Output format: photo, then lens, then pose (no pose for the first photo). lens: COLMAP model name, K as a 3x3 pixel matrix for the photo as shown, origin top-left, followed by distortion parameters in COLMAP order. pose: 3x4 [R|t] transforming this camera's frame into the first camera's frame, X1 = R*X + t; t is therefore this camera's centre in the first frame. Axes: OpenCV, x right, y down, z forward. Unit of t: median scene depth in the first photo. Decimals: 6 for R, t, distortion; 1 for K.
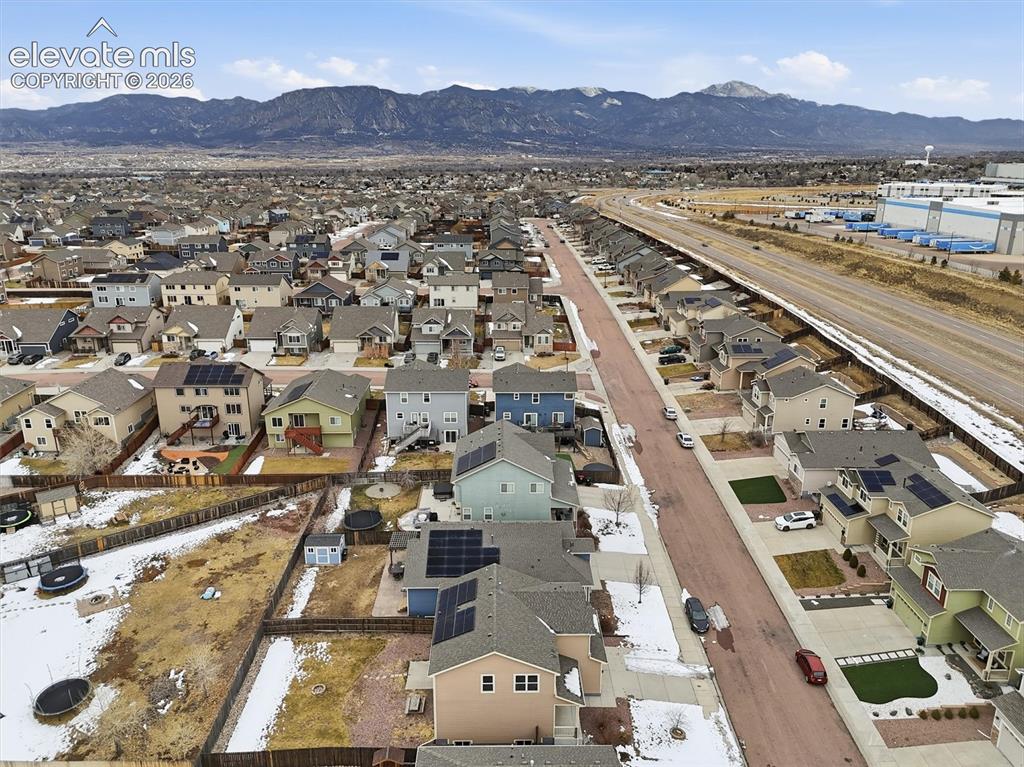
lens RADIAL K [[748.4, 0, 512.0], [0, 748.4, 383.5], [0, 0, 1]] dist [0.047191, -0.007919]
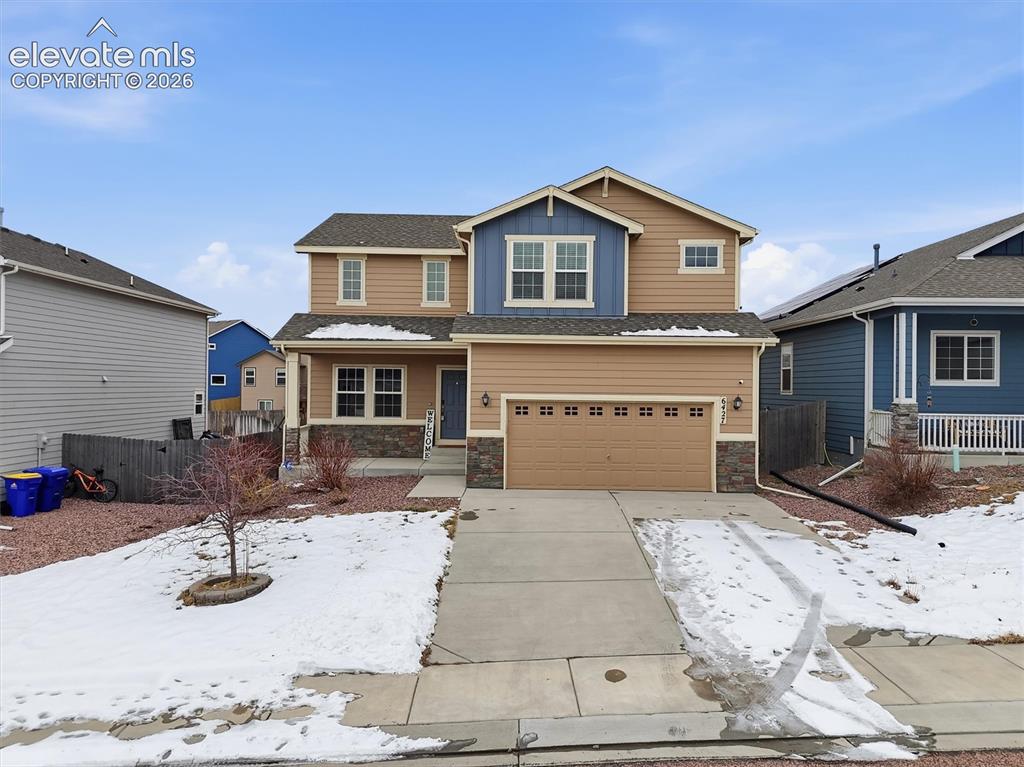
lens RADIAL K [[748.4, 0, 512.0], [0, 748.4, 383.5], [0, 0, 1]] dist [0.047191, -0.007919]
pose [[-0.020675, -0.002999, -0.999782, 0.375135], [-0.303852, 0.952713, 0.003425, 0.354459], [0.952495, 0.303856, -0.020608, 0.962420]]
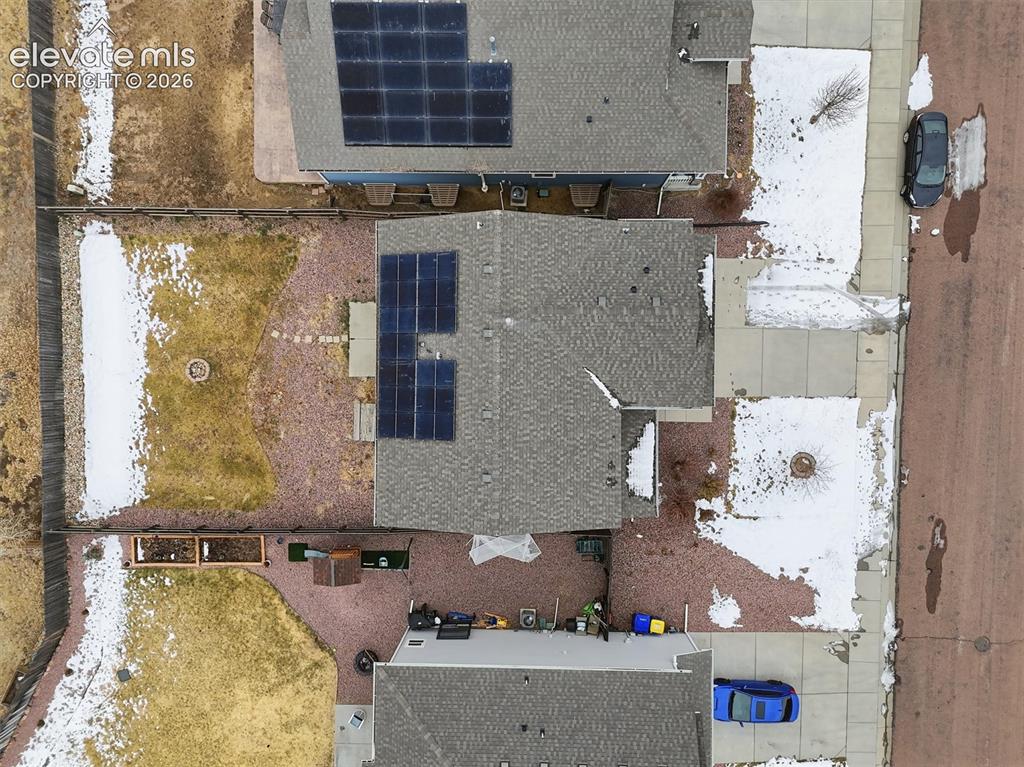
lens RADIAL K [[748.4, 0, 512.0], [0, 748.4, 383.5], [0, 0, 1]] dist [0.047191, -0.007919]
pose [[0.999241, 0.026008, -0.028985, -0.000096], [0.019970, 0.296751, 0.954746, -0.130990], [0.033432, -0.954601, 0.296007, 0.795978]]
